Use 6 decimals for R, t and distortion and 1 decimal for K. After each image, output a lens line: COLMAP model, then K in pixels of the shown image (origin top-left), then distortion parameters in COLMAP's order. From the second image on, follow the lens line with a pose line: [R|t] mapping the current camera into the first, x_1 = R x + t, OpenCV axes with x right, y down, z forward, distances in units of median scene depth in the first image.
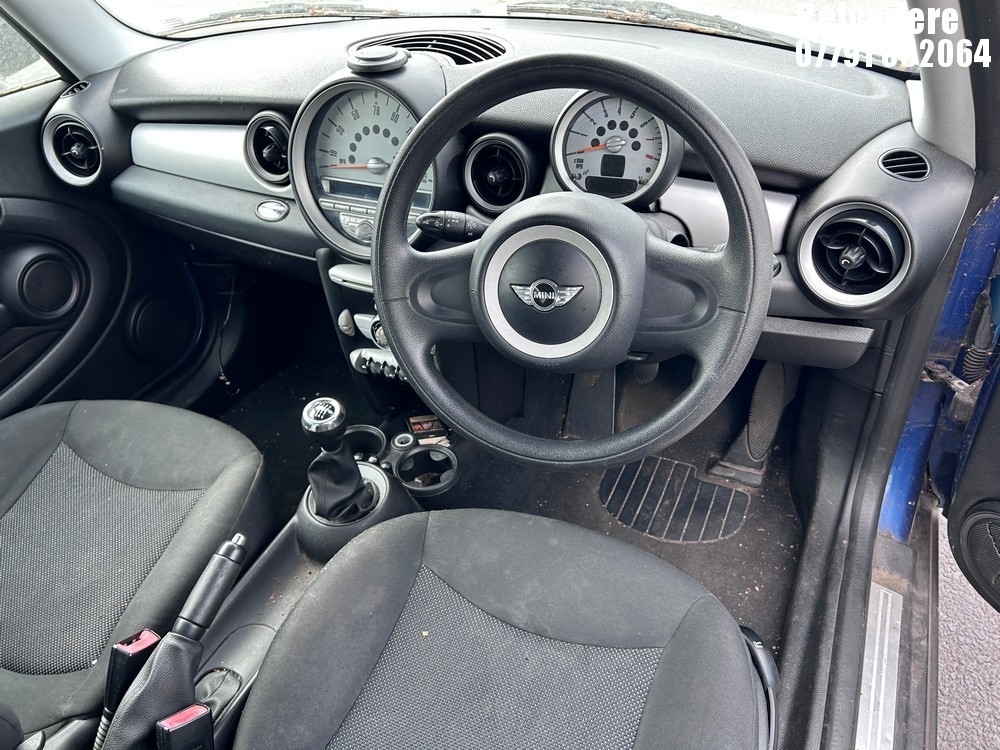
lens RADIAL K [[753.3, 0, 499.0], [0, 753.3, 363.6], [0, 0, 1]] dist [0.063351, -0.073558]
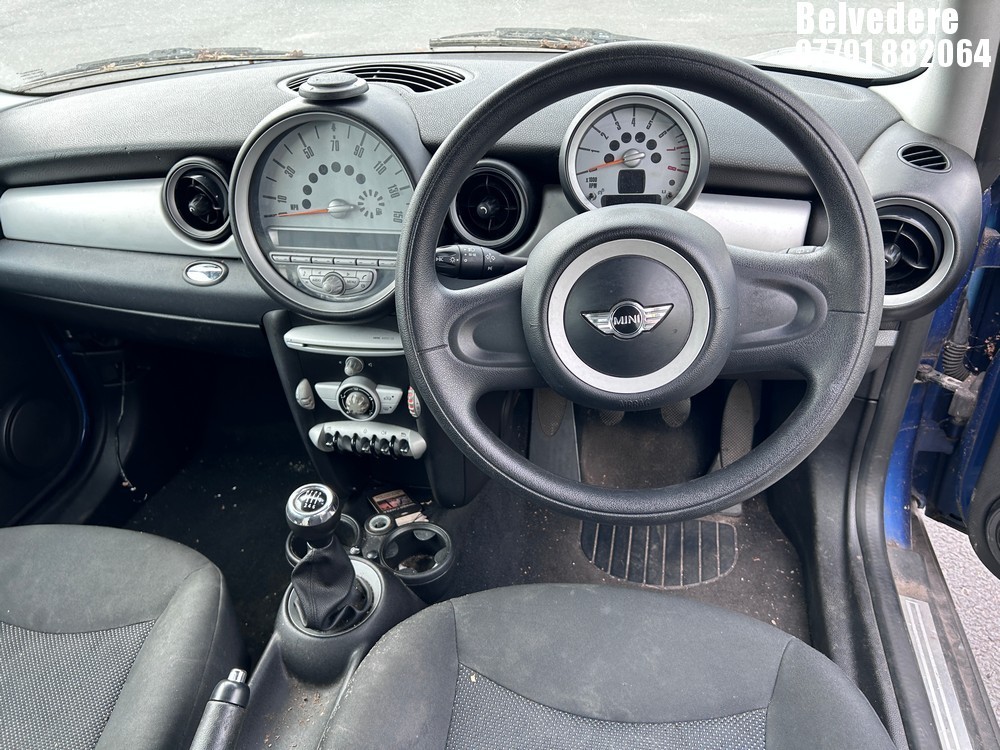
lens RADIAL K [[758.9, 0, 500.0], [0, 758.9, 375.0], [0, 0, 1]] dist [0.047508, -0.052802]
pose [[0.973615, -0.114438, 0.197429, -0.168790], [0.127908, 0.990156, -0.056840, 0.000863], [-0.188981, 0.080593, 0.978668, 0.120902]]
